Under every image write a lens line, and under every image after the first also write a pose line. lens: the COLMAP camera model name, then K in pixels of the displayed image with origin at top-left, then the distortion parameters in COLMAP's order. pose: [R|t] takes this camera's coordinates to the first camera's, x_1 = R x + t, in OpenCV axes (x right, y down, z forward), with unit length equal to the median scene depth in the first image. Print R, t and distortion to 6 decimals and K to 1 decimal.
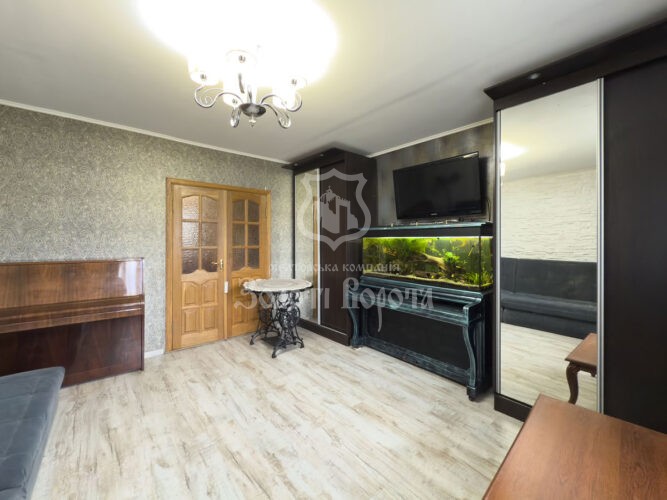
lens RADIAL K [[270.1, 0, 332.4], [0, 270.1, 239.5], [0, 0, 1]] dist [0.000593, 0.000136]
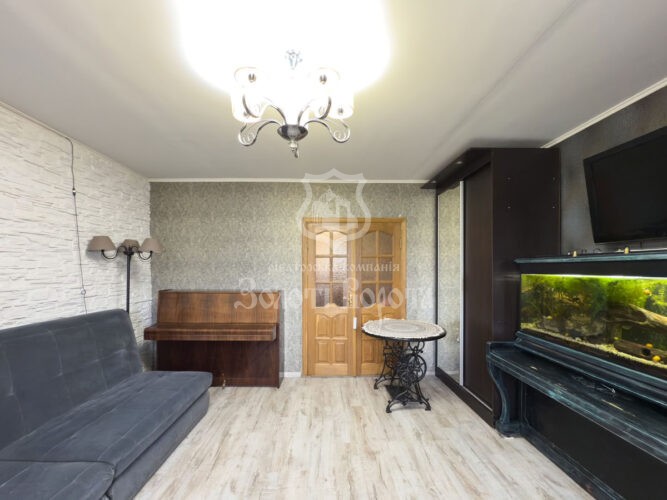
lens RADIAL K [[276.1, 0, 333.0], [0, 276.1, 274.3], [0, 0, 1]] dist [-0.001051, -0.000150]
pose [[0.781538, 0.010320, -0.623772, 0.182699], [0.004448, 0.999746, 0.022113, -0.024168], [0.623841, -0.020057, 0.781294, 0.196247]]
